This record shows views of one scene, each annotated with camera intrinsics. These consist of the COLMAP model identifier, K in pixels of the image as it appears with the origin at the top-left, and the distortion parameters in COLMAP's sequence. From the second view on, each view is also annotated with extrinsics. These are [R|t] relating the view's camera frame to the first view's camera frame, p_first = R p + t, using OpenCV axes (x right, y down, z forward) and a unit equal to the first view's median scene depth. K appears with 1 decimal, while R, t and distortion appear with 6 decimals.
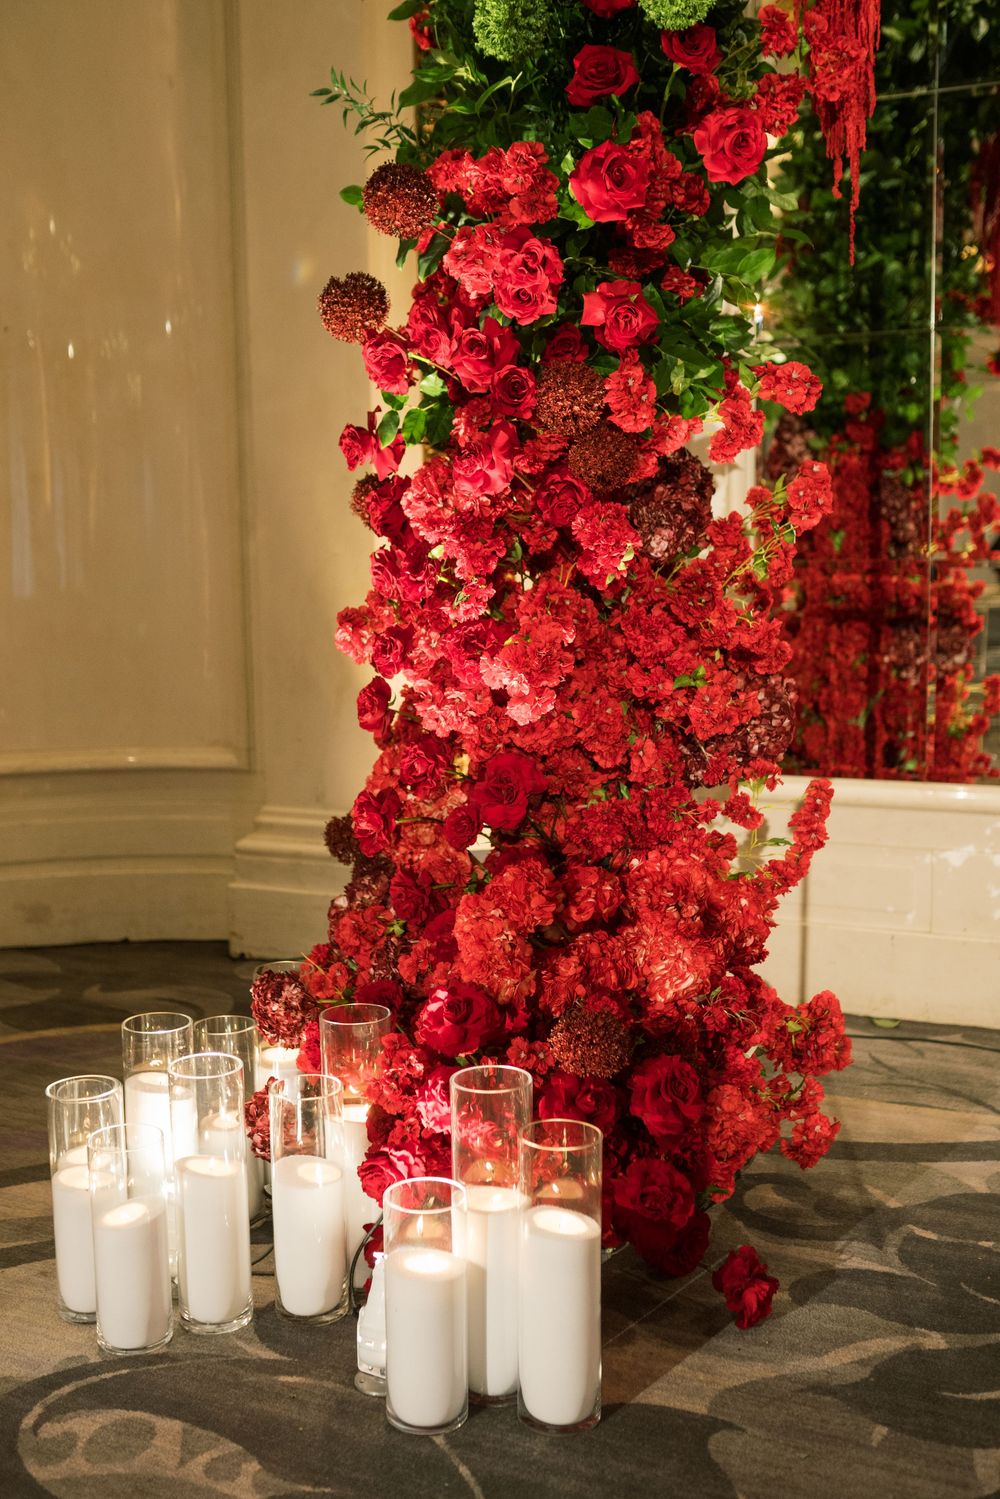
lens RADIAL K [[1590.2, 0, 500.0], [0, 1590.2, 749.5], [0, 0, 1]] dist [-0.031039, -0.001405]
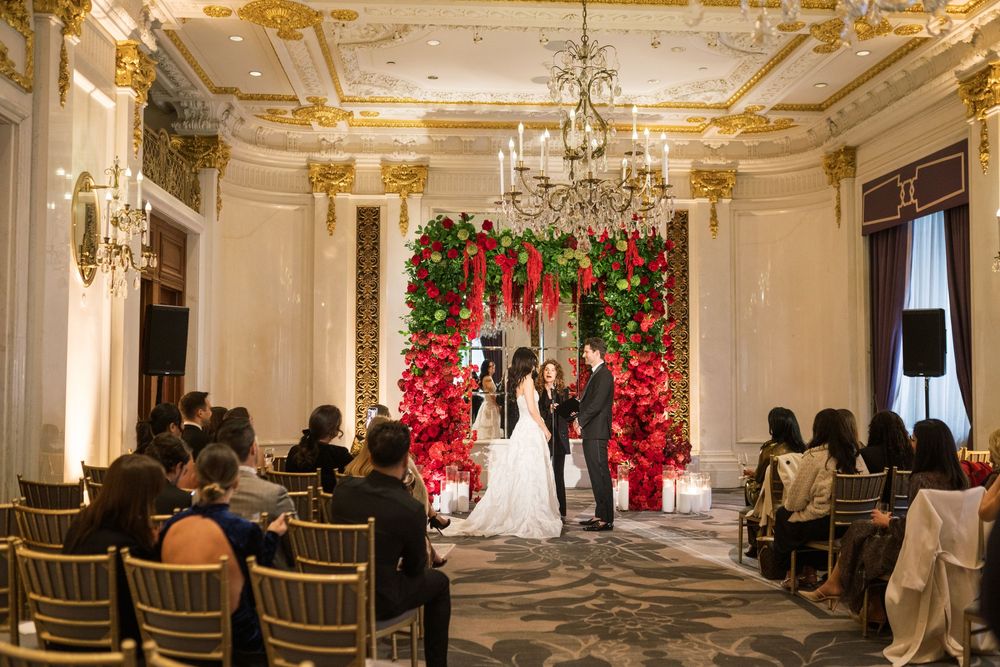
lens RADIAL K [[948.0, 0, 500.0], [0, 948.0, 333.5], [0, 0, 1]] dist [-0.067057, 0.088684]
pose [[0.885104, 0.036373, 0.463970, -1.516816], [0.045730, 0.985319, -0.164482, 0.275740], [-0.463142, 0.166801, 0.870447, -2.438193]]
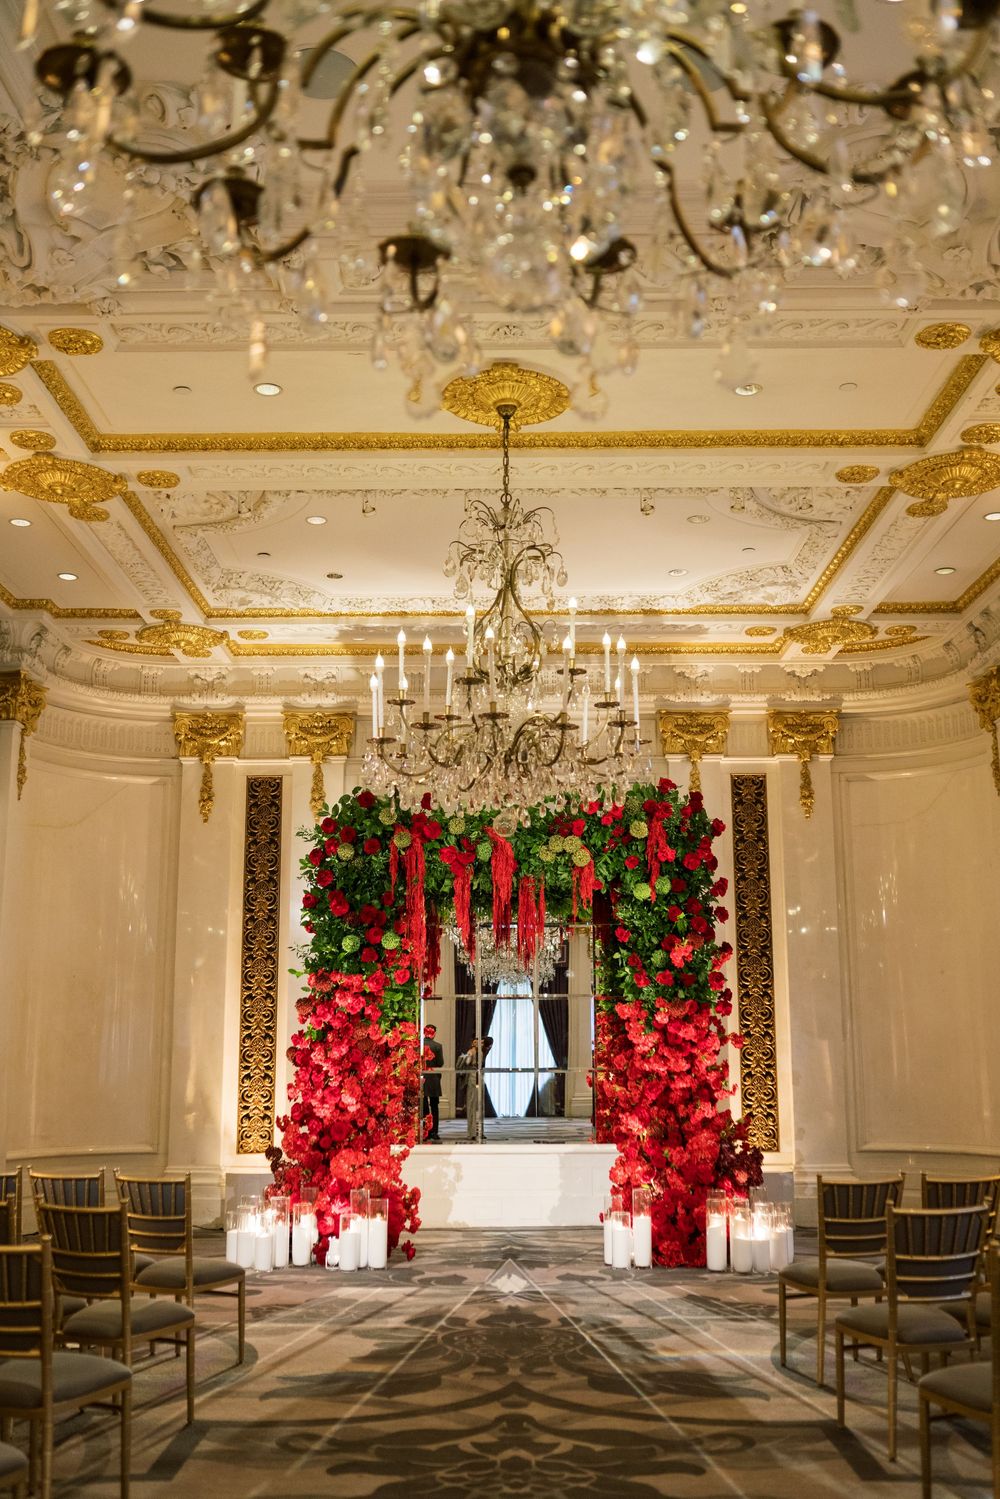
lens RADIAL K [[1427.7, 0, 493.3], [0, 1427.7, 762.4], [0, 0, 1]] dist [-0.066174, 0.103202]
pose [[0.914829, 0.089686, 0.393756, -1.105560], [0.042211, 0.948451, -0.314100, 0.279220], [-0.401629, 0.303969, 0.863885, -2.427673]]
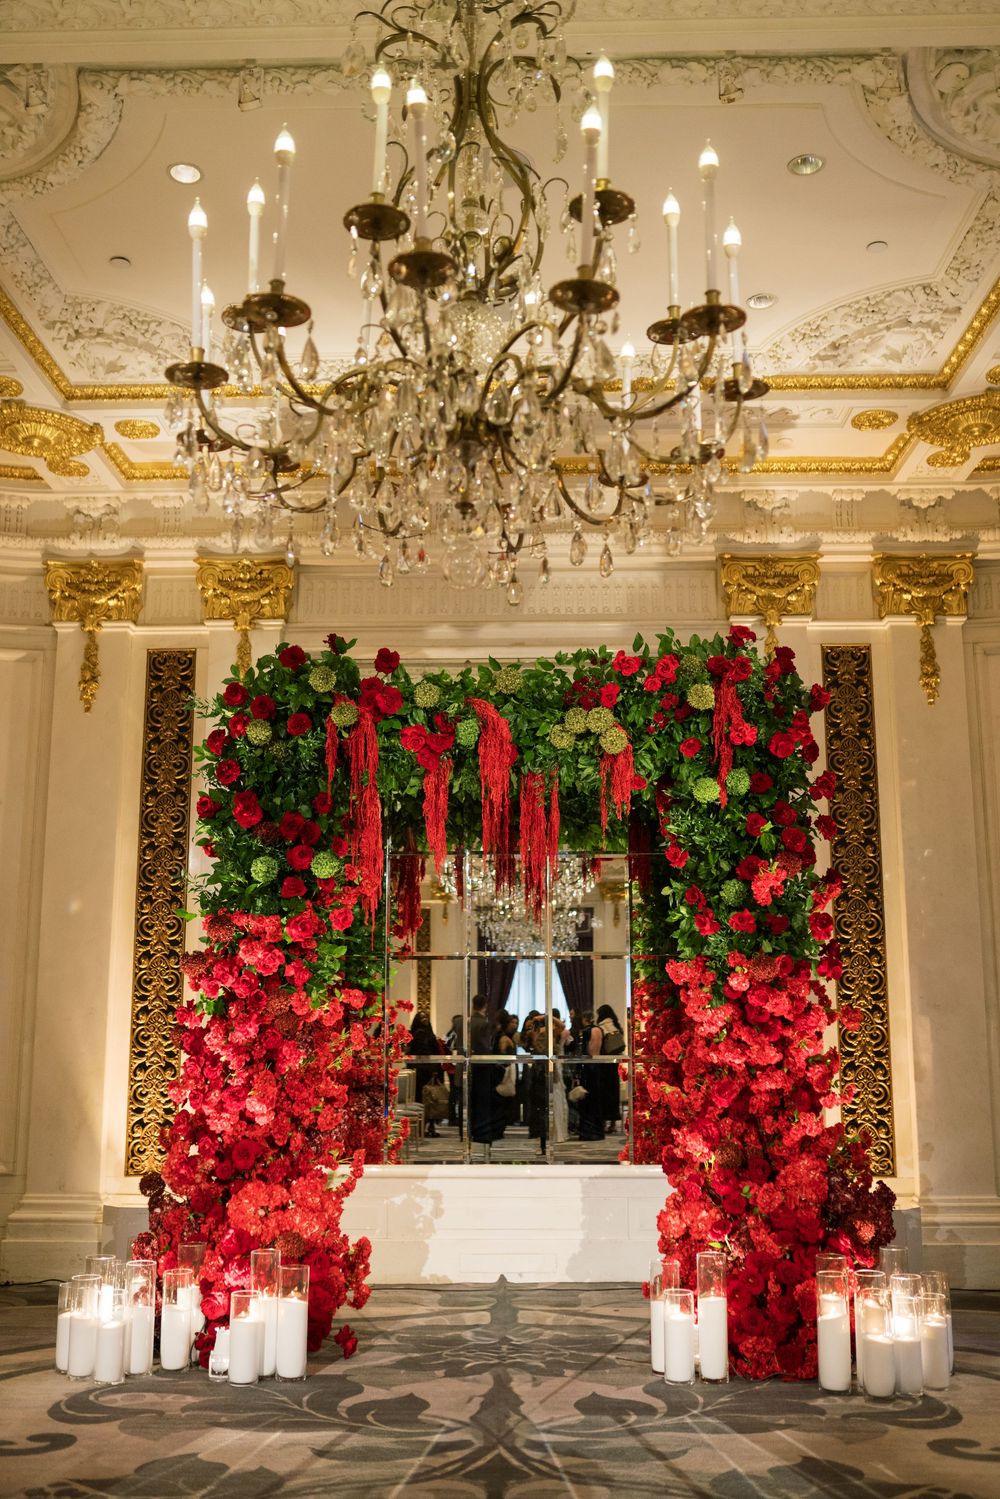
lens RADIAL K [[1434.1, 0, 493.8], [0, 1434.1, 747.9], [0, 0, 1]] dist [-0.066743, 0.108189]
pose [[0.921327, 0.086543, 0.379034, -0.554454], [0.037841, 0.950321, -0.308962, 0.129226], [-0.386943, 0.298998, 0.872282, -1.341915]]
